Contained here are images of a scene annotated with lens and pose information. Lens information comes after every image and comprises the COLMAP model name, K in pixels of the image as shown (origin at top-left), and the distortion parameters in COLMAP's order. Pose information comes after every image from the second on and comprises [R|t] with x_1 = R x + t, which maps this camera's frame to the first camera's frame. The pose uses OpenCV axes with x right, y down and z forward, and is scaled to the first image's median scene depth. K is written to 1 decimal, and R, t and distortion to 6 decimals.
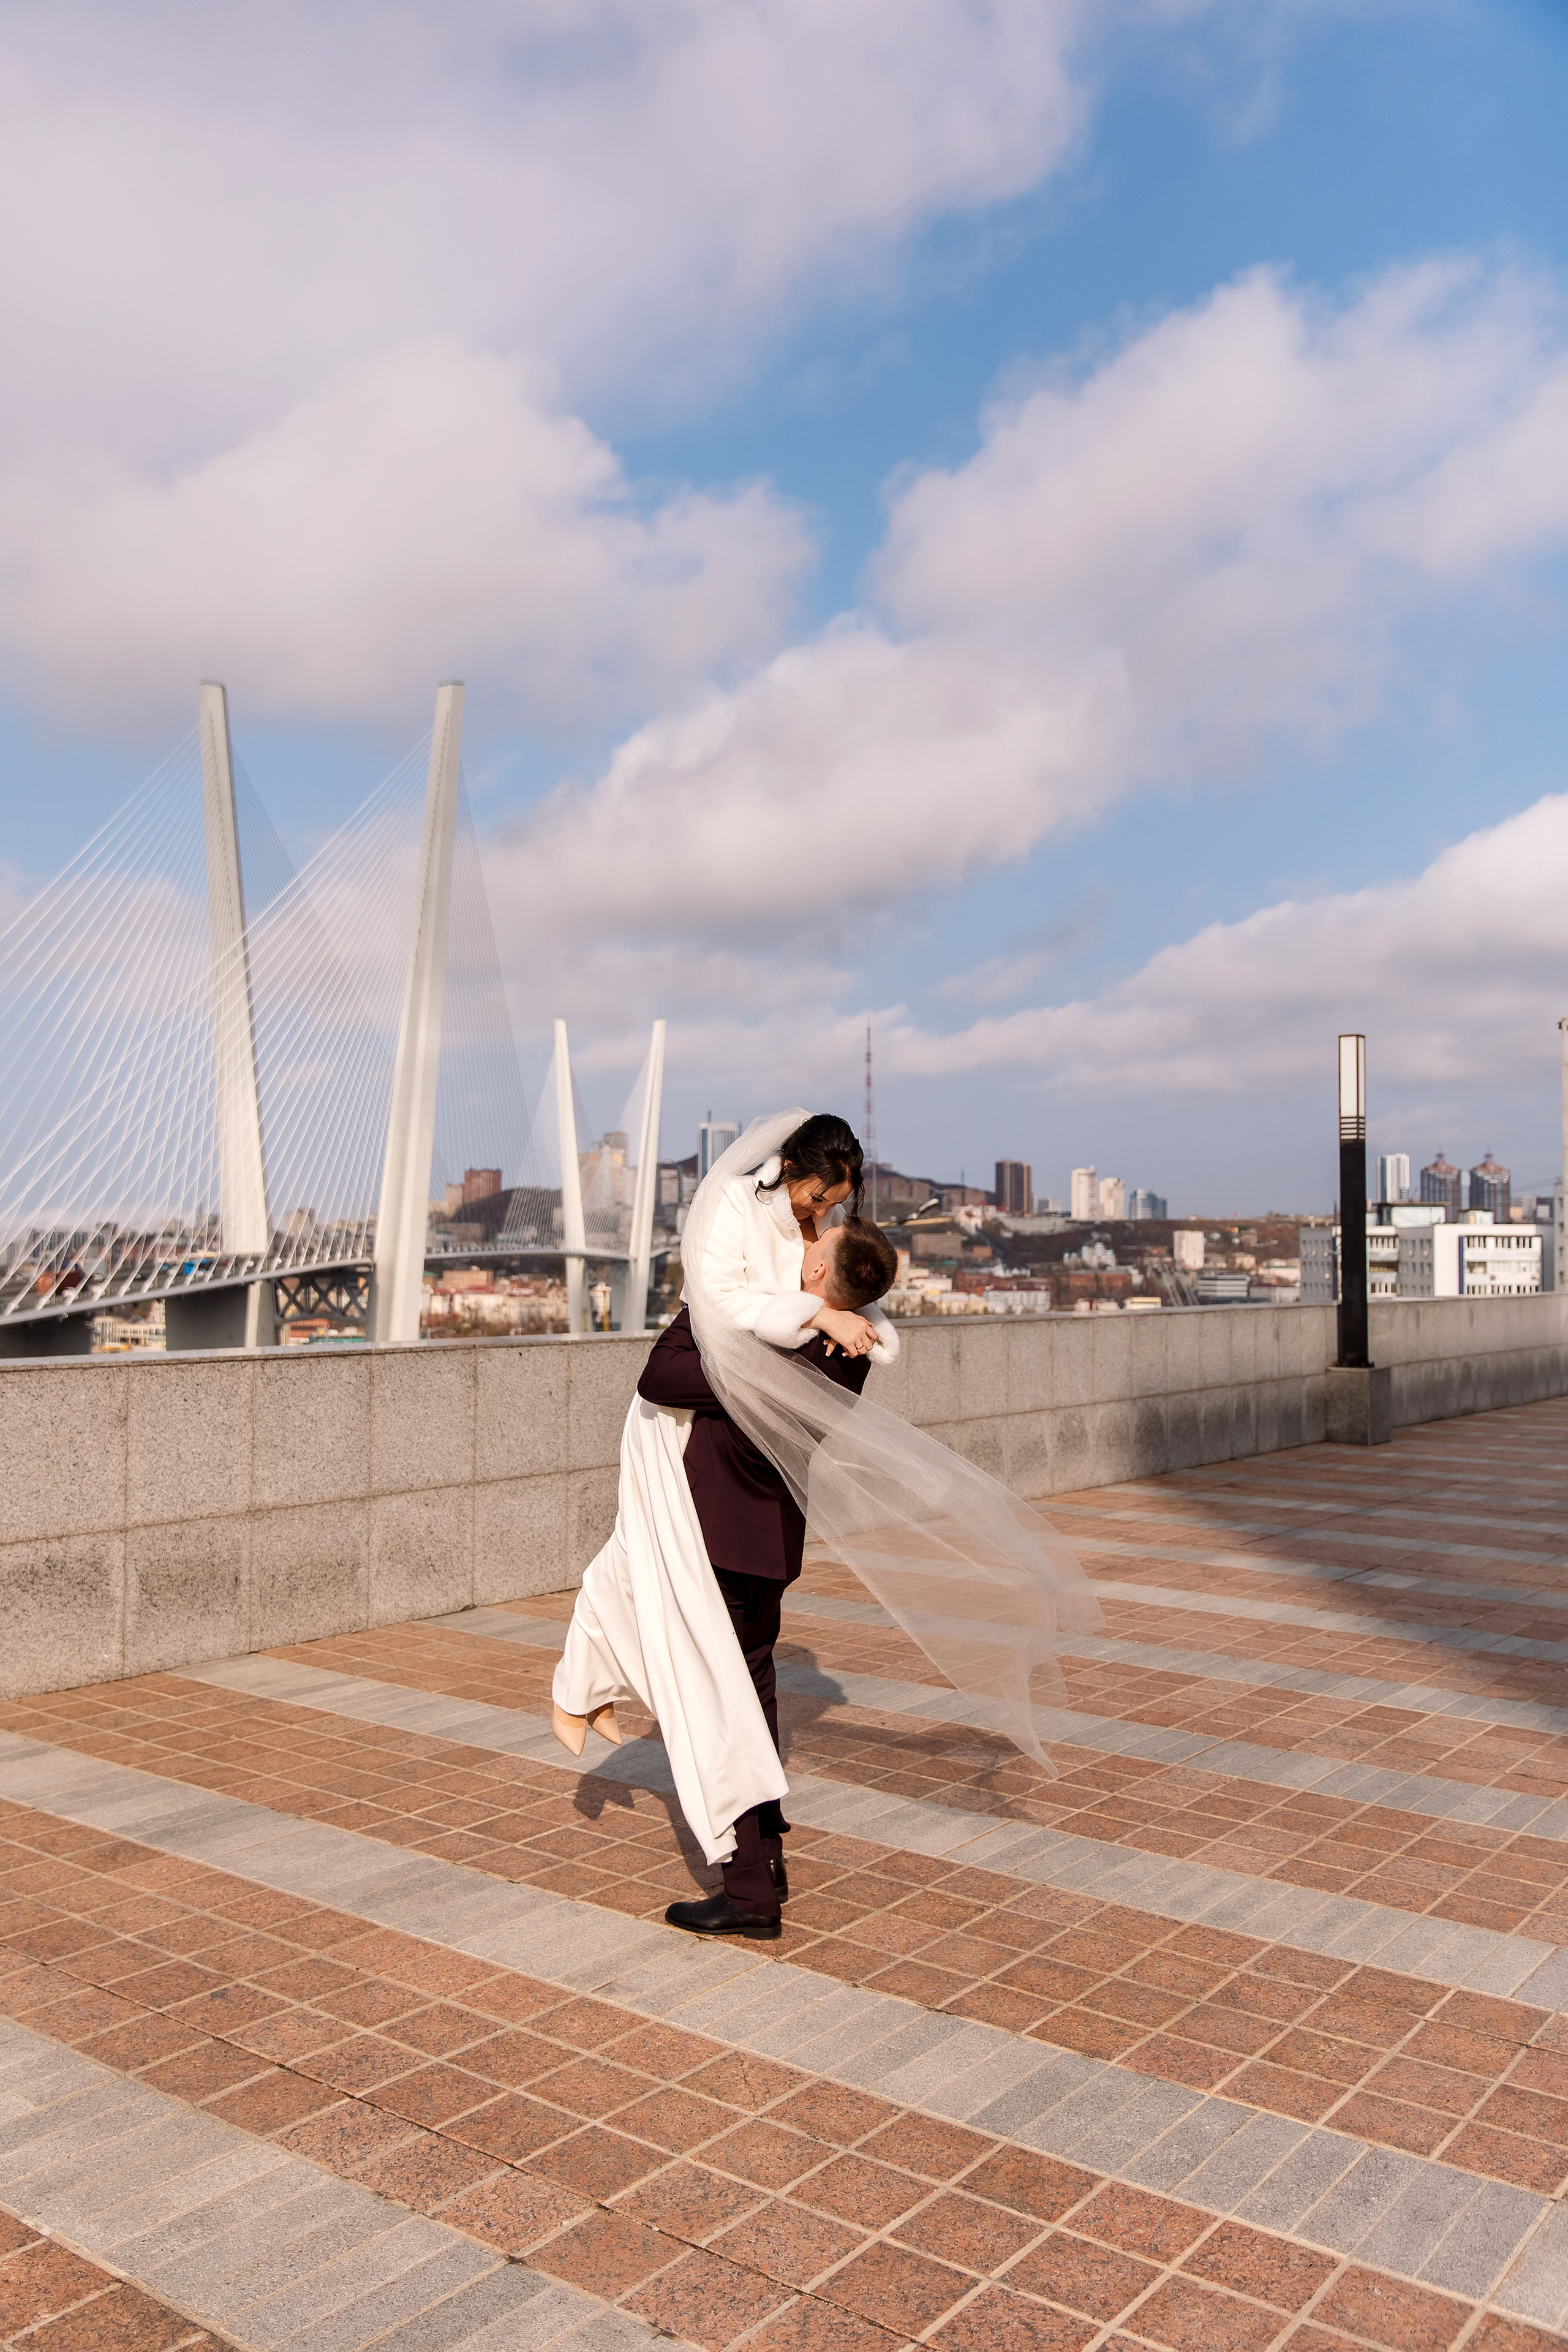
lens RADIAL K [[1874.4, 0, 778.6], [0, 1874.4, 1176.1], [0, 0, 1]] dist [0.022342, -0.001229]
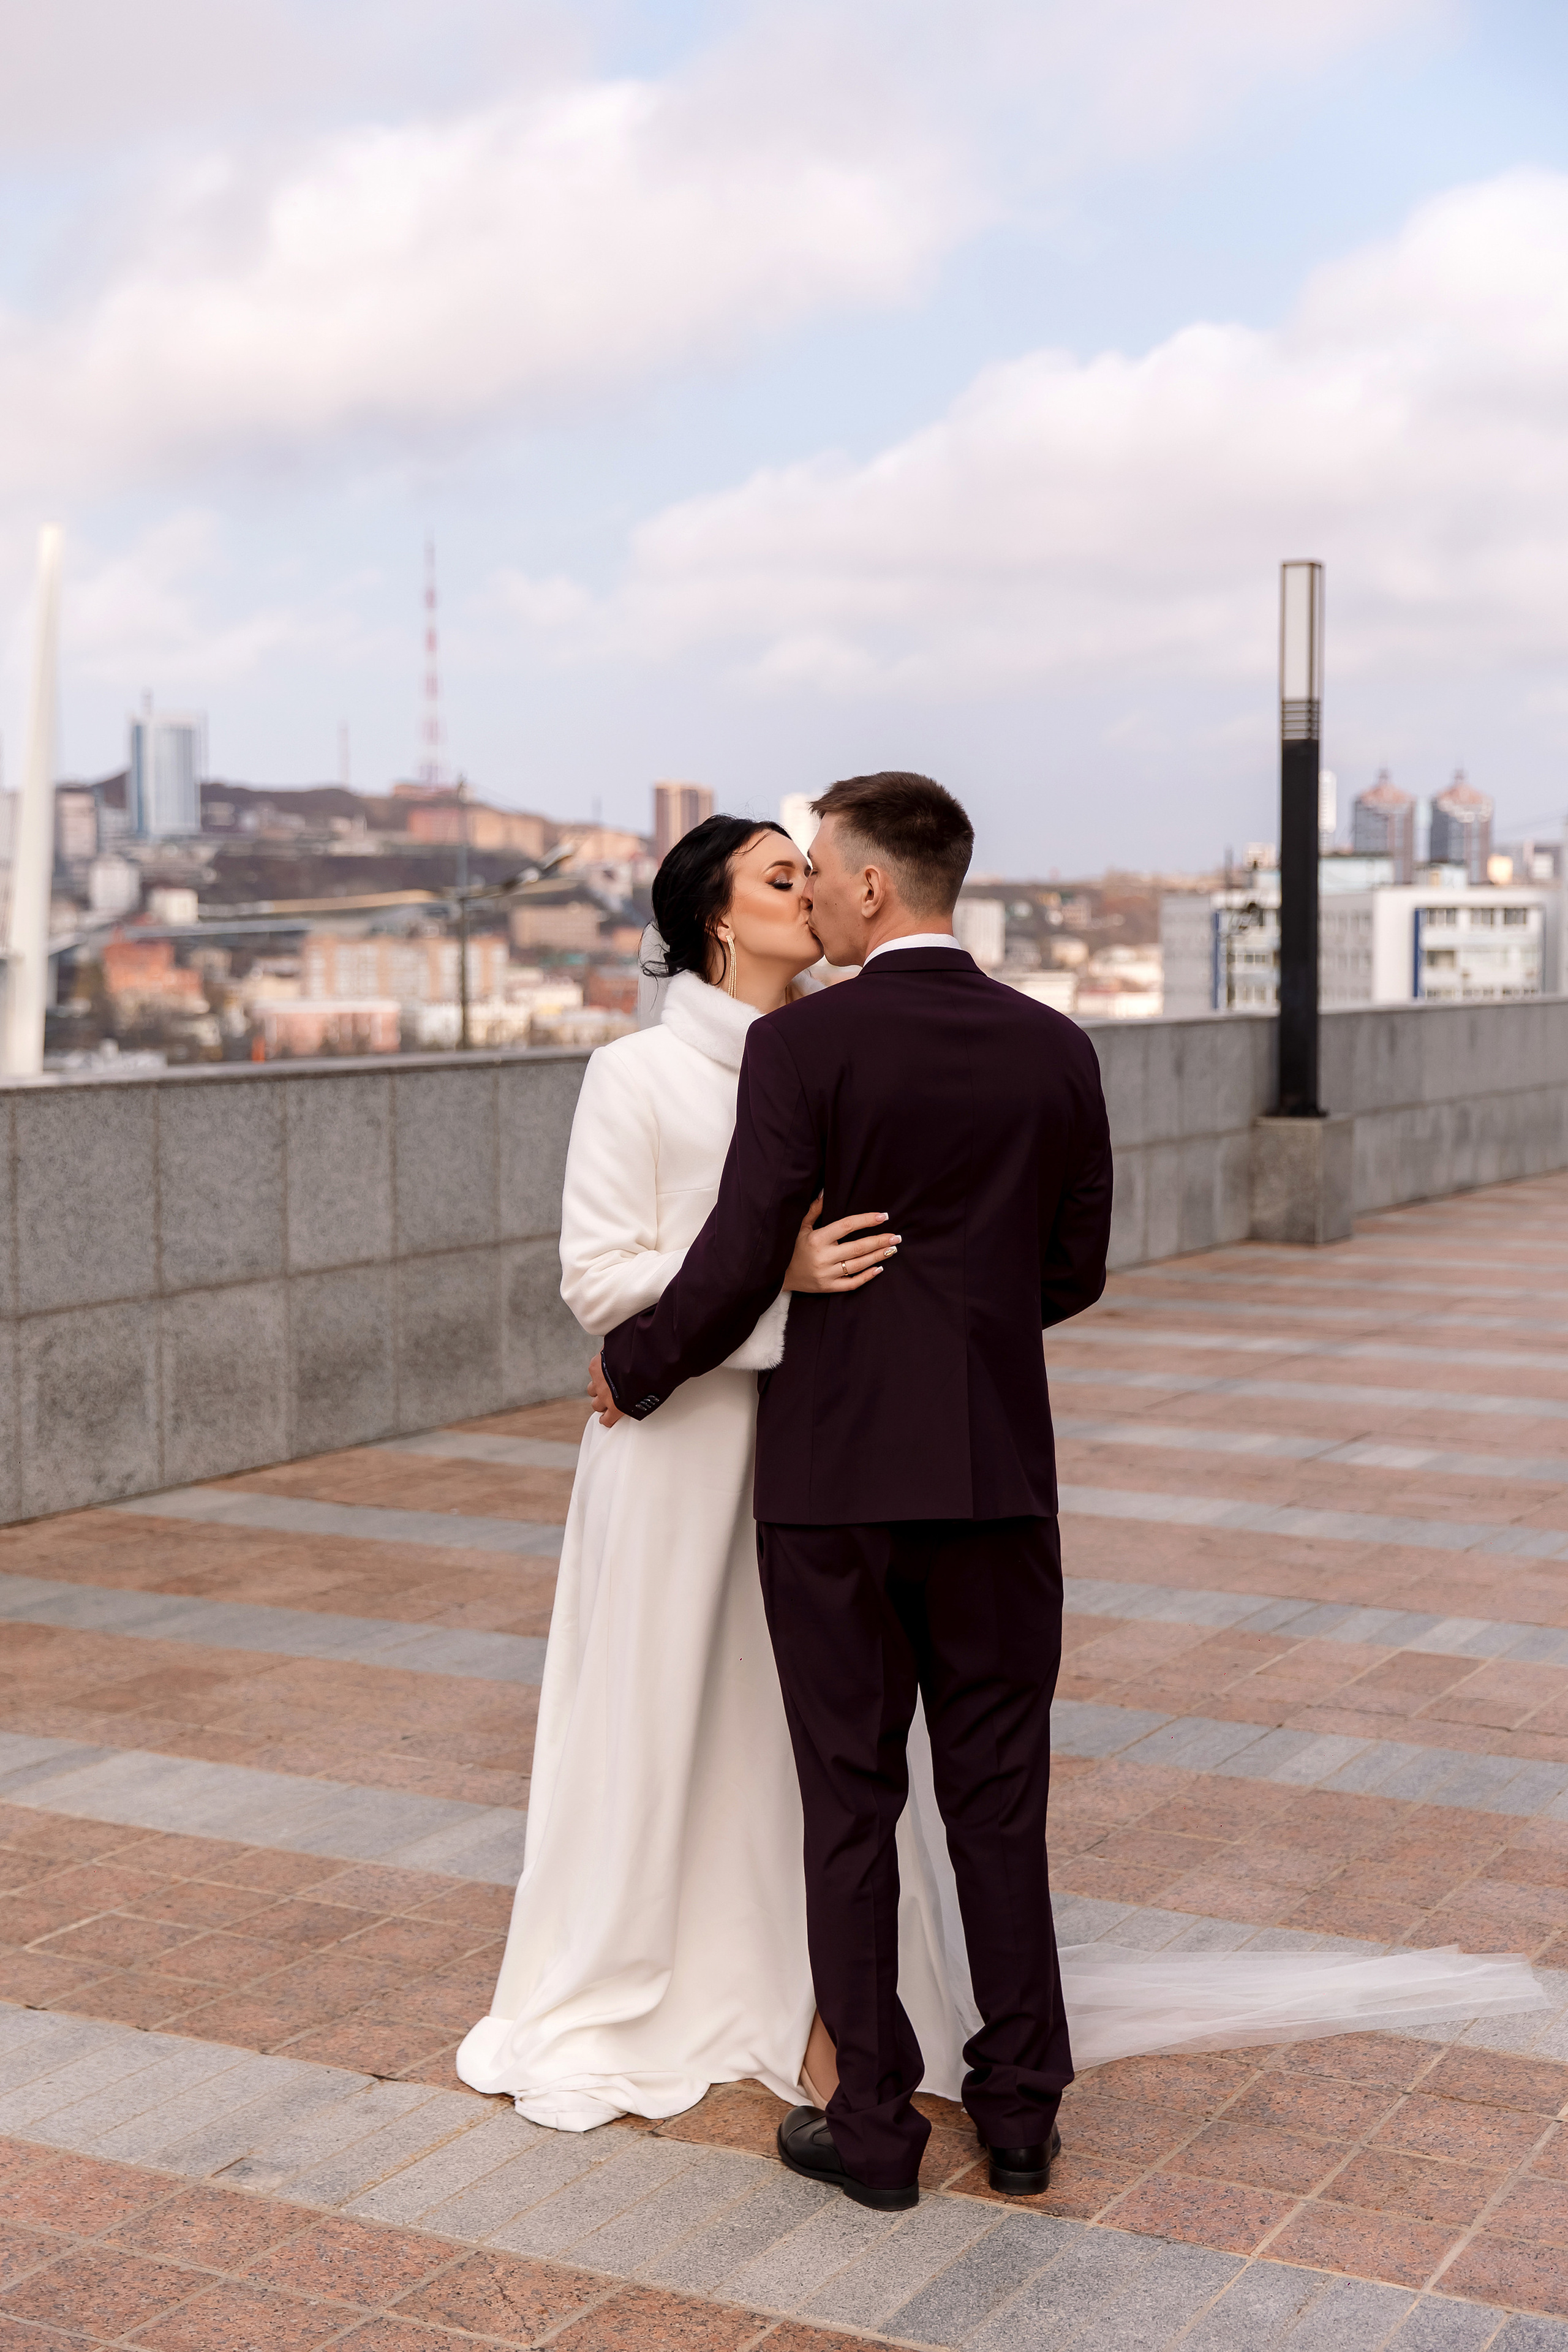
lens RADIAL K [[3226.2, 0, 833.0], [0, 3226.2, 1181.7], [0, 0, 1]] dist [0.004207, 0.022070]
pose [[0.985246, -0.019363, 0.170044, -0.039210], [-0.000287, 0.993391, 0.114778, 0.005565], [-0.171143, -0.113134, 0.978729, 0.009613]]
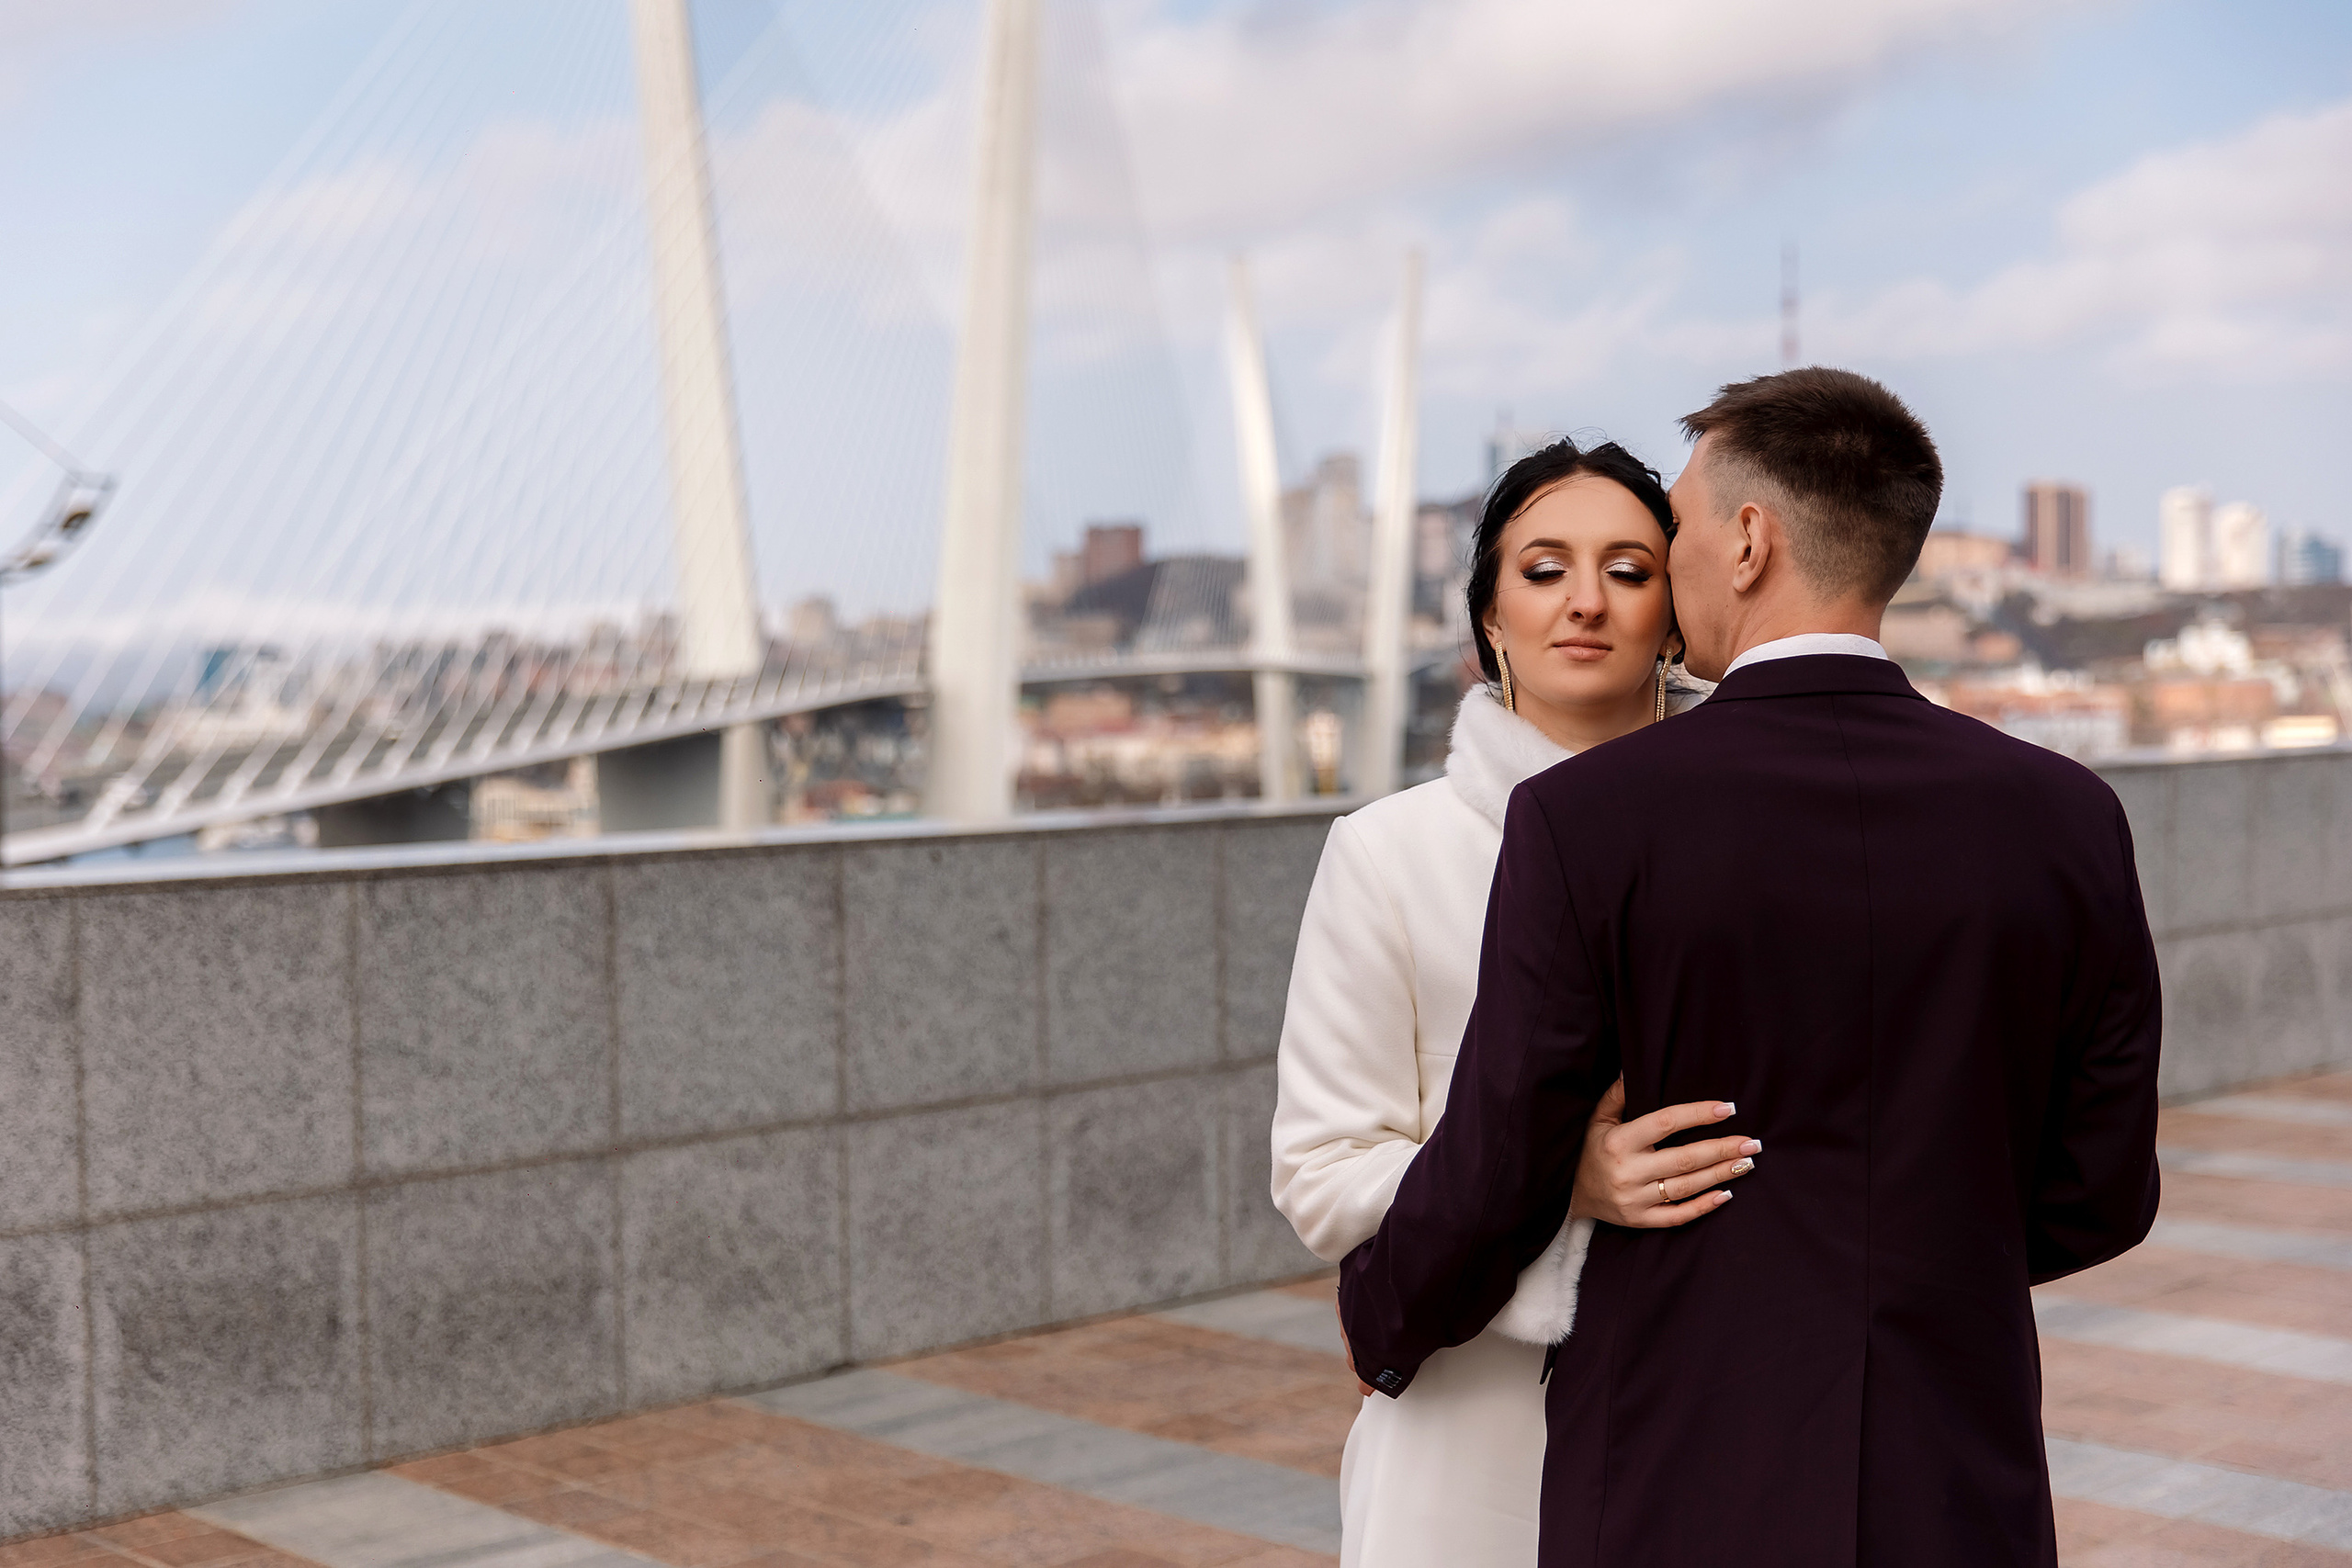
lens RADIAL K [[3217.2, 0, 1135.9], [0, 3217.2, 829.5], [0, 0, 1]] dist [0.017168, -0.048214]
pose [[0.987948, -0.011450, -0.154362, 0.047943], [0.025717, 0.995542, 0.090747, 0.014499], [0.152635, -0.093623, 0.983838, 0.202800]]
